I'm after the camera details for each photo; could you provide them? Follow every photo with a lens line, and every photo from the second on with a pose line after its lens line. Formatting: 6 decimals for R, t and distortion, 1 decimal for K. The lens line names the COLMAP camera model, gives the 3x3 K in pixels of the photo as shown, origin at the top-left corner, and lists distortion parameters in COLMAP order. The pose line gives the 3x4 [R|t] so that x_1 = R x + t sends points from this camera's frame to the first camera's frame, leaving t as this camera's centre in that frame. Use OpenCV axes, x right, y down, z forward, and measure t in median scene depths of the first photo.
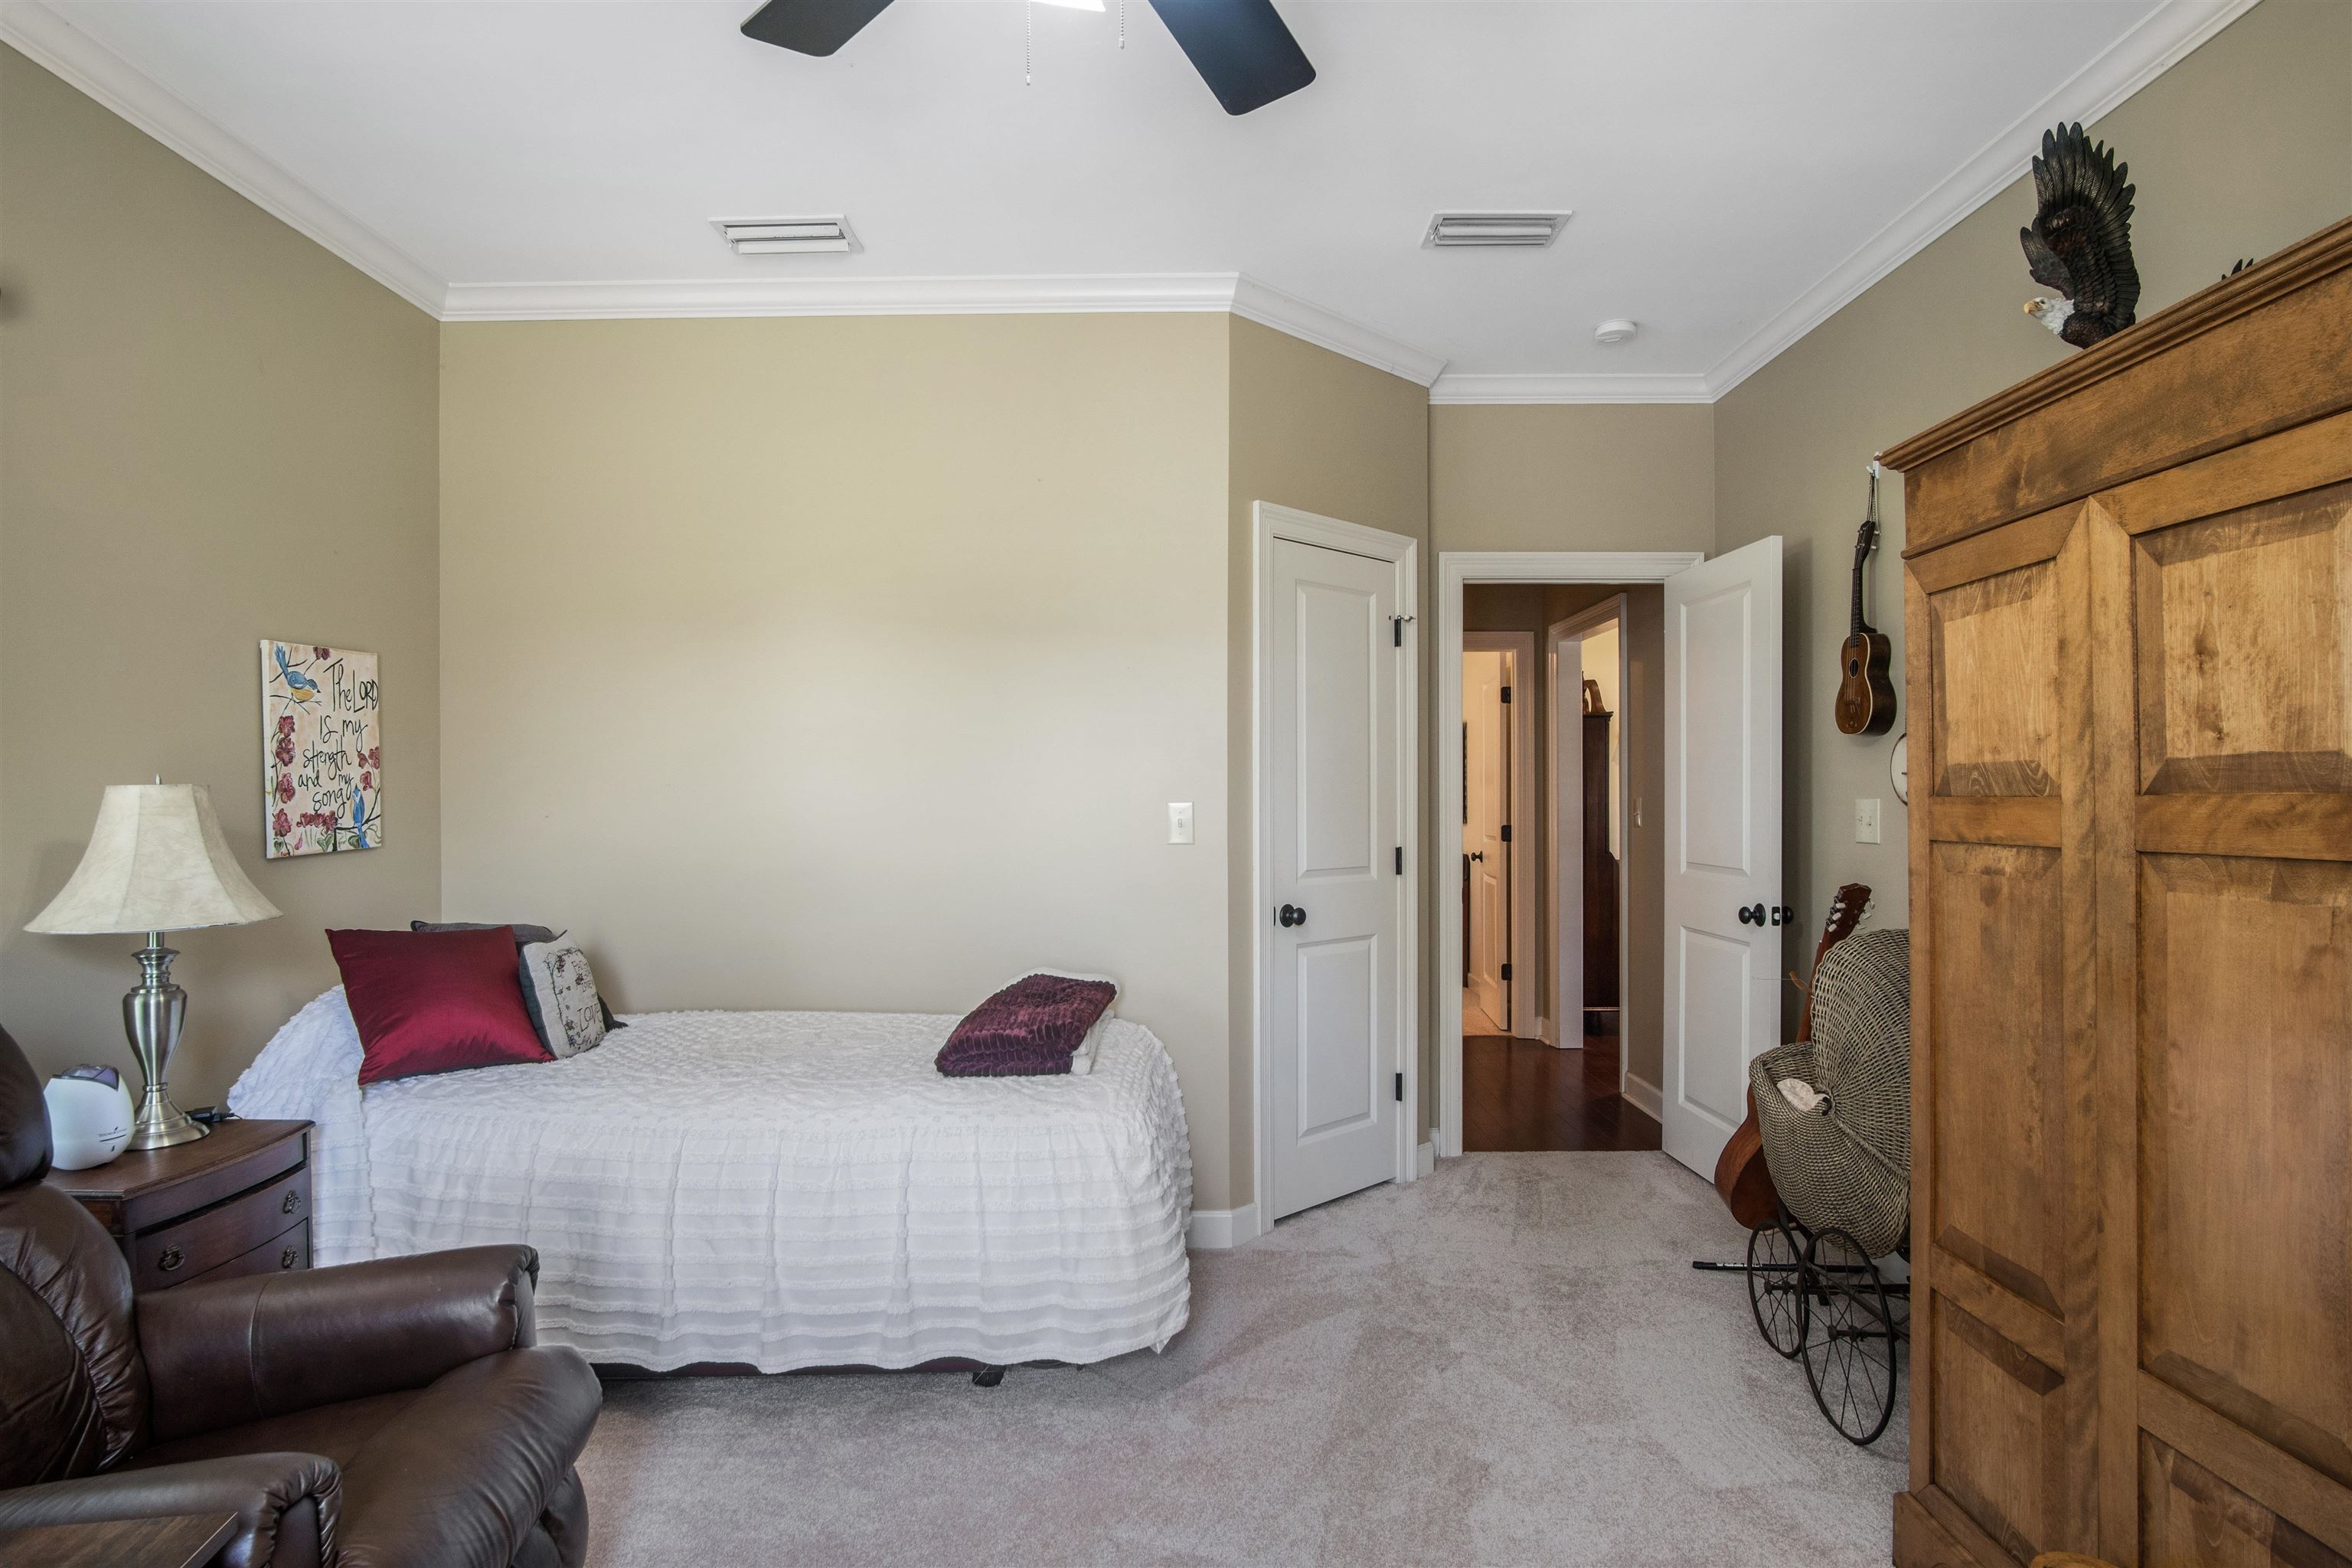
lens RADIAL K [[1291.8, 0, 1176.6], [0, 1291.8, 788.8], [0, 0, 1]] dist [-0.007891, 0.000361]
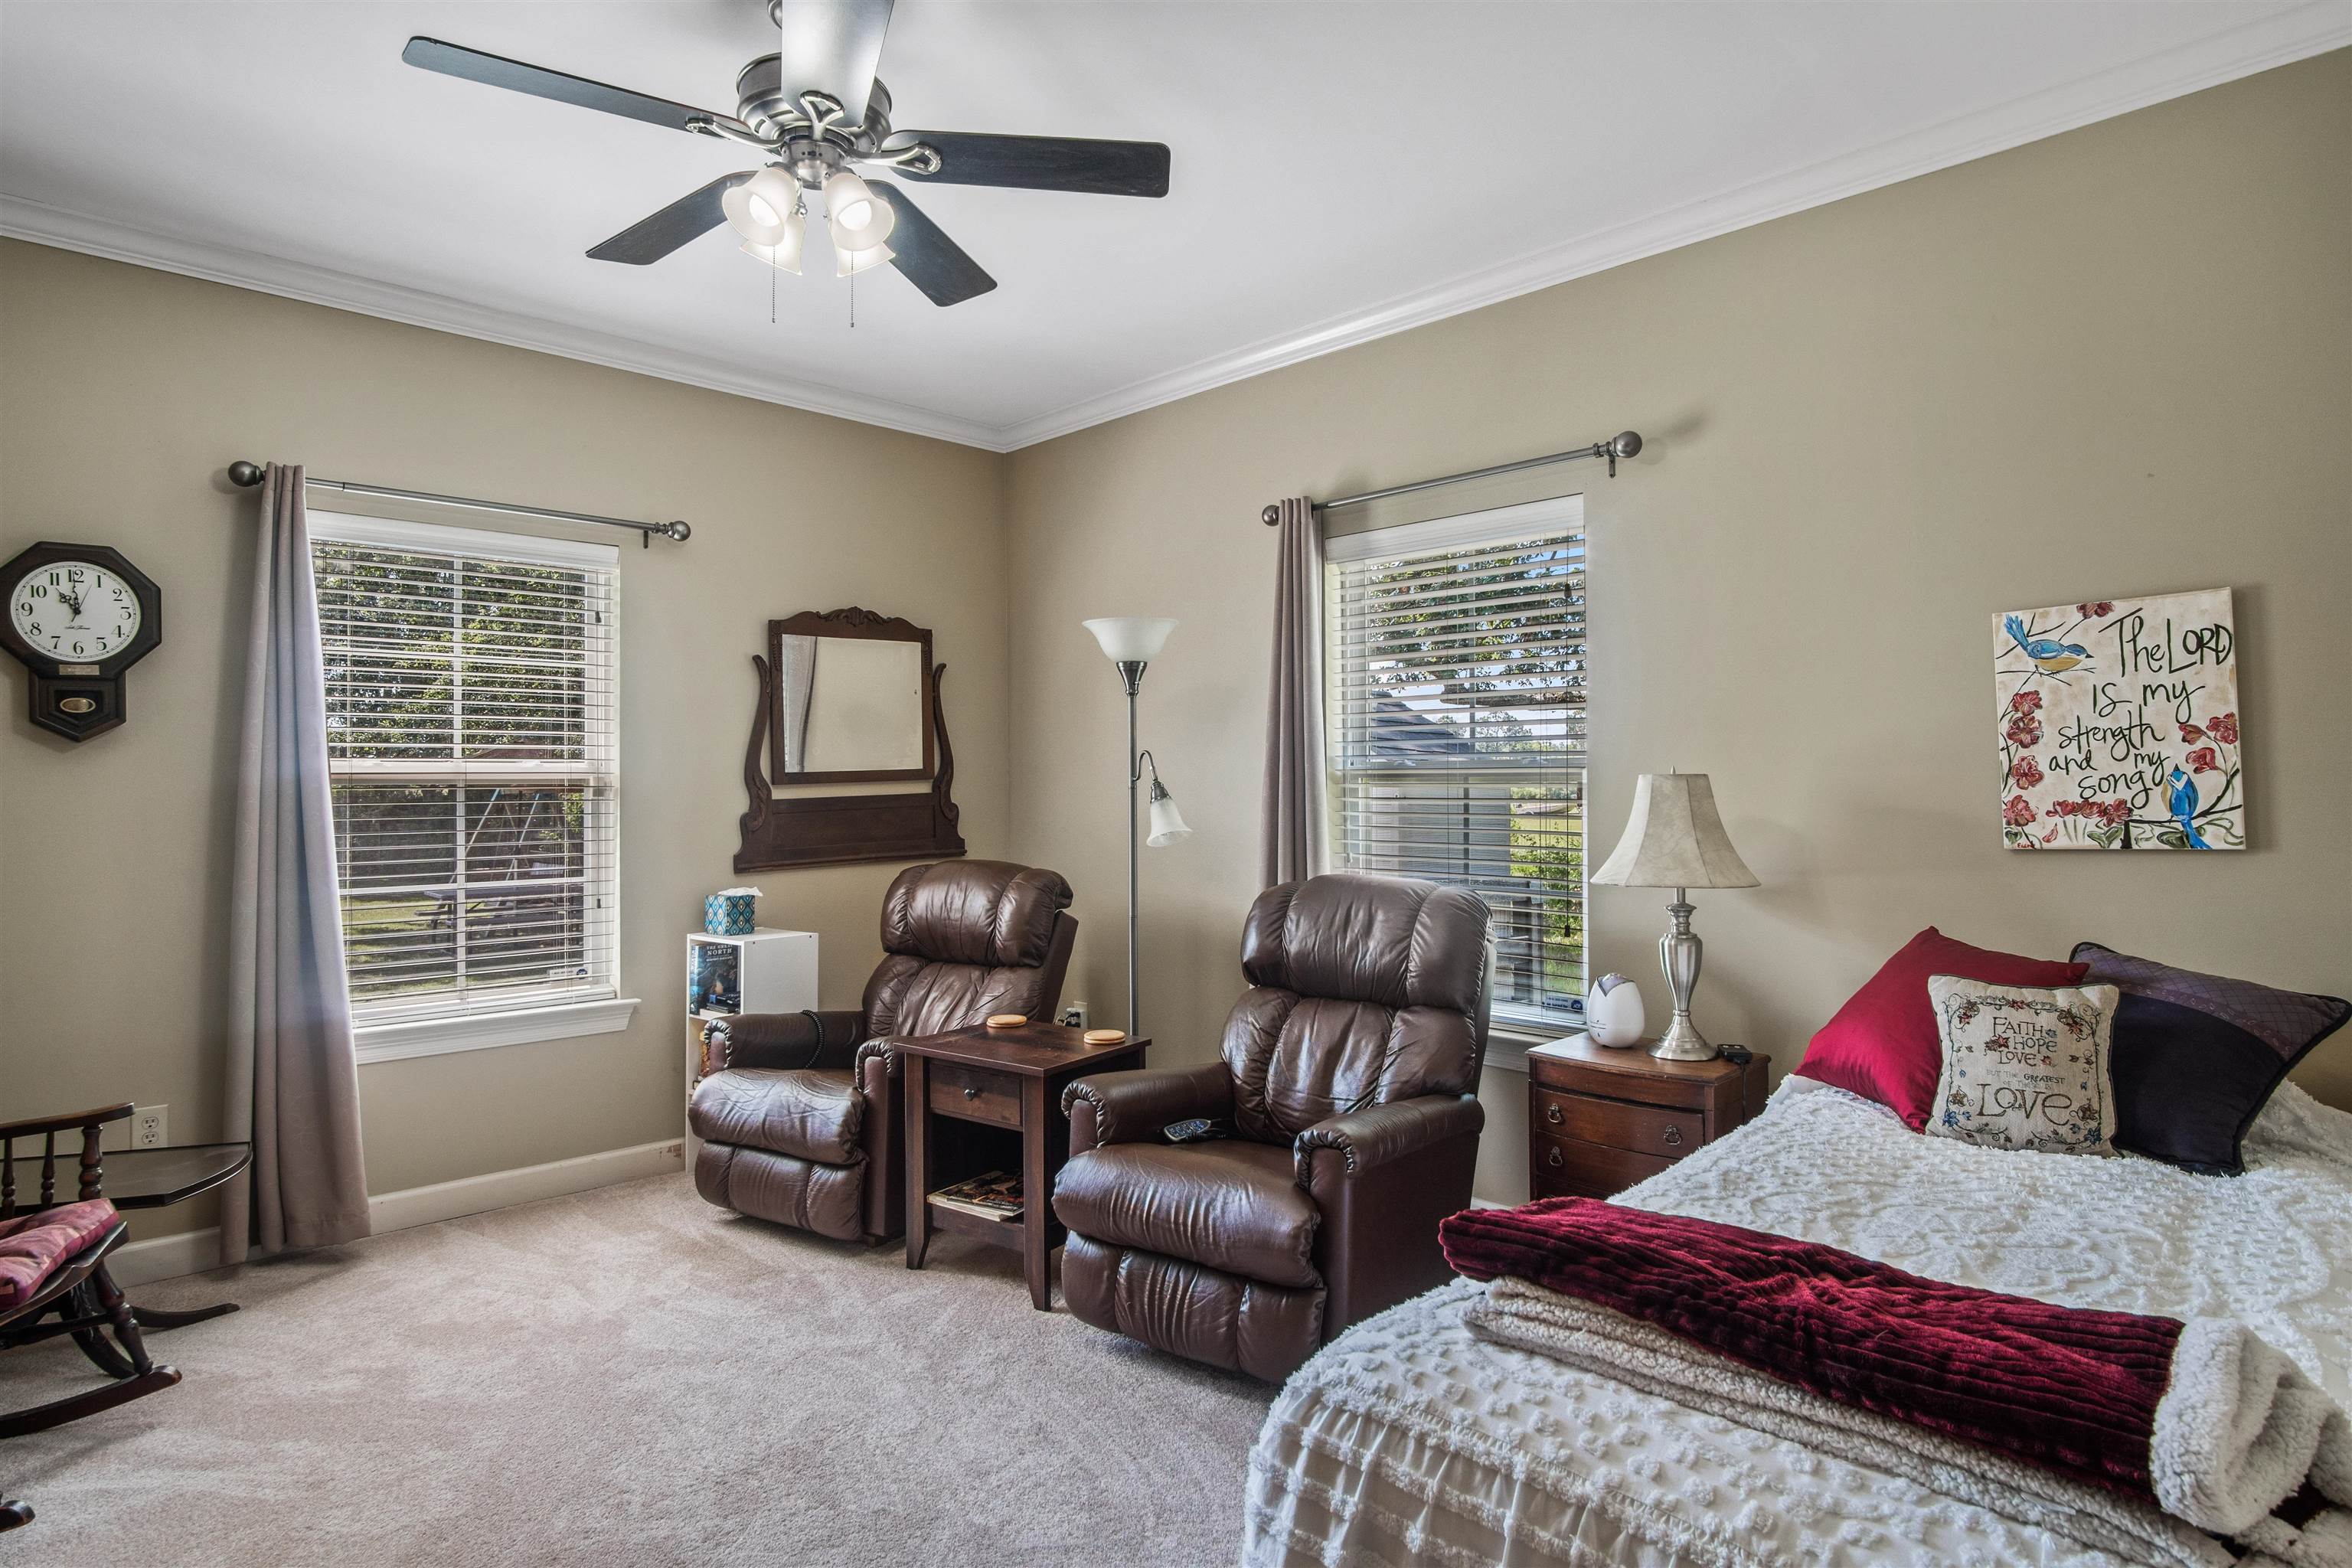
lens RADIAL K [[1291.8, 0, 1173.1], [0, 1291.8, 781.4], [0, 0, 1]] dist [-0.007891, 0.000361]
pose [[-0.729801, 0.006181, -0.683632, 0.342882], [0.012265, 0.999917, -0.004052, 0.001908], [0.683550, -0.011342, -0.729816, 1.203117]]
